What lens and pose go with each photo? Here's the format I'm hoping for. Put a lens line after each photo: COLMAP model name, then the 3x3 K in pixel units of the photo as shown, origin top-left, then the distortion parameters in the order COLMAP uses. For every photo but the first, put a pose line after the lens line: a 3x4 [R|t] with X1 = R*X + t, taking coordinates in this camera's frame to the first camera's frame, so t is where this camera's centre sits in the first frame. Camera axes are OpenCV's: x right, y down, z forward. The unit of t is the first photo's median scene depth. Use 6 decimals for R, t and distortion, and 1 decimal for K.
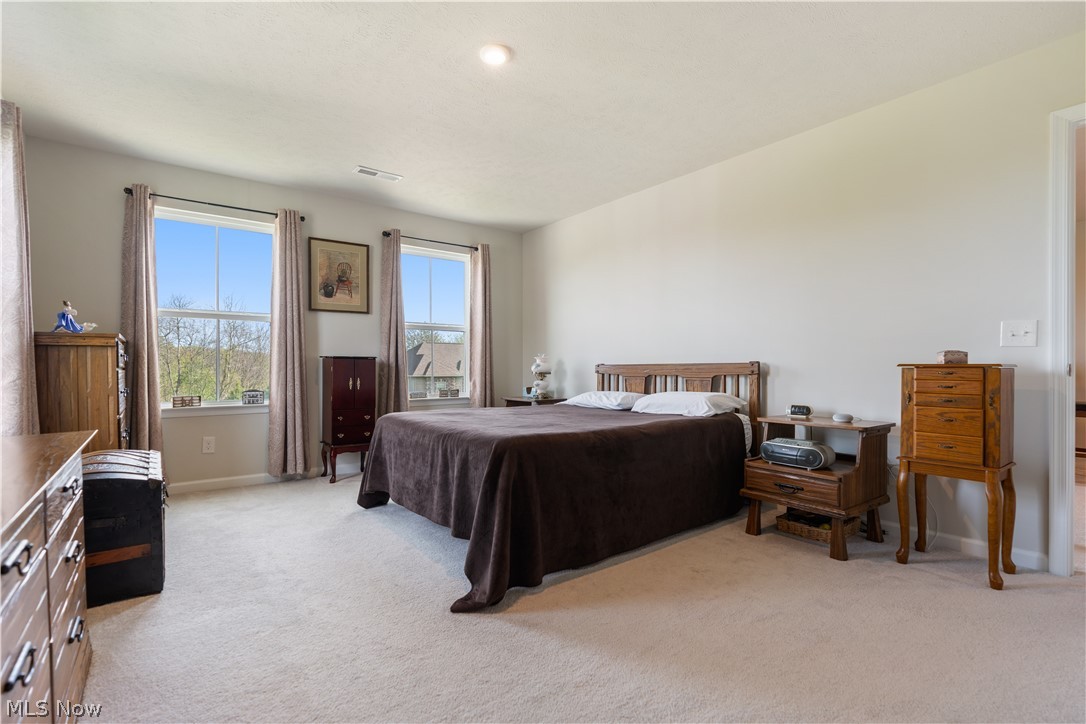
lens RADIAL K [[487.6, 0, 551.9], [0, 487.6, 369.2], [0, 0, 1]] dist [-0.002404, 0.001505]
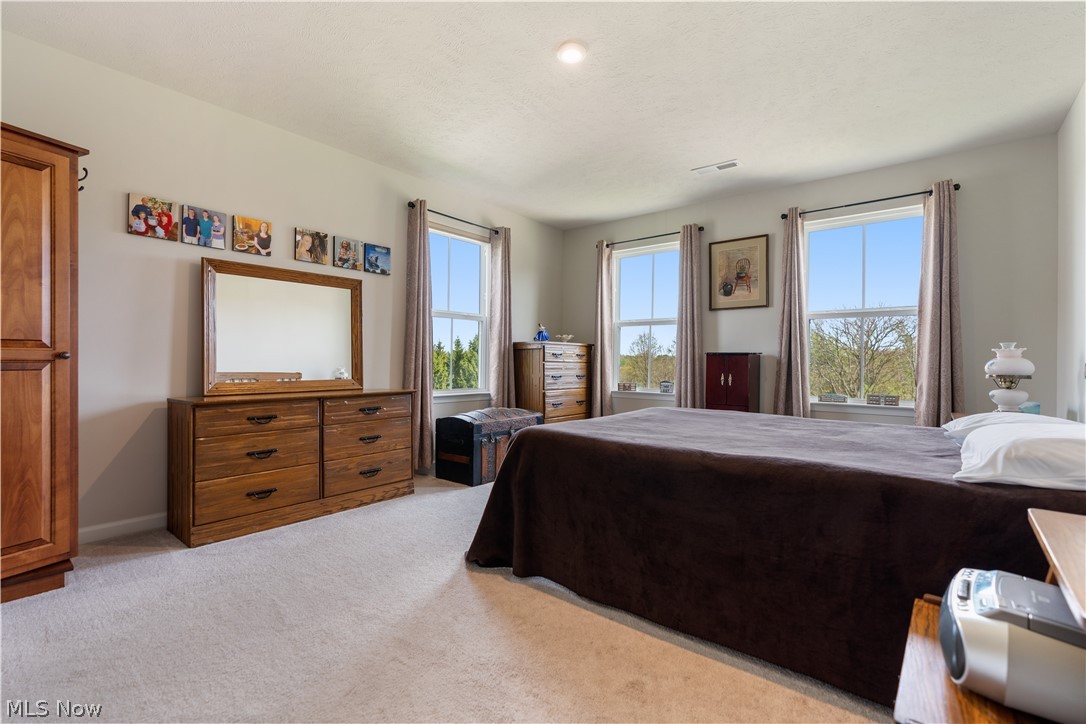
lens RADIAL K [[487.6, 0, 545.3], [0, 487.6, 362.8], [0, 0, 1]] dist [-0.002404, 0.001505]
pose [[0.235317, 0.009435, -0.971873, 0.466253], [-0.012897, 0.999895, 0.006584, -0.006859], [0.971833, 0.010985, 0.235414, 0.385541]]
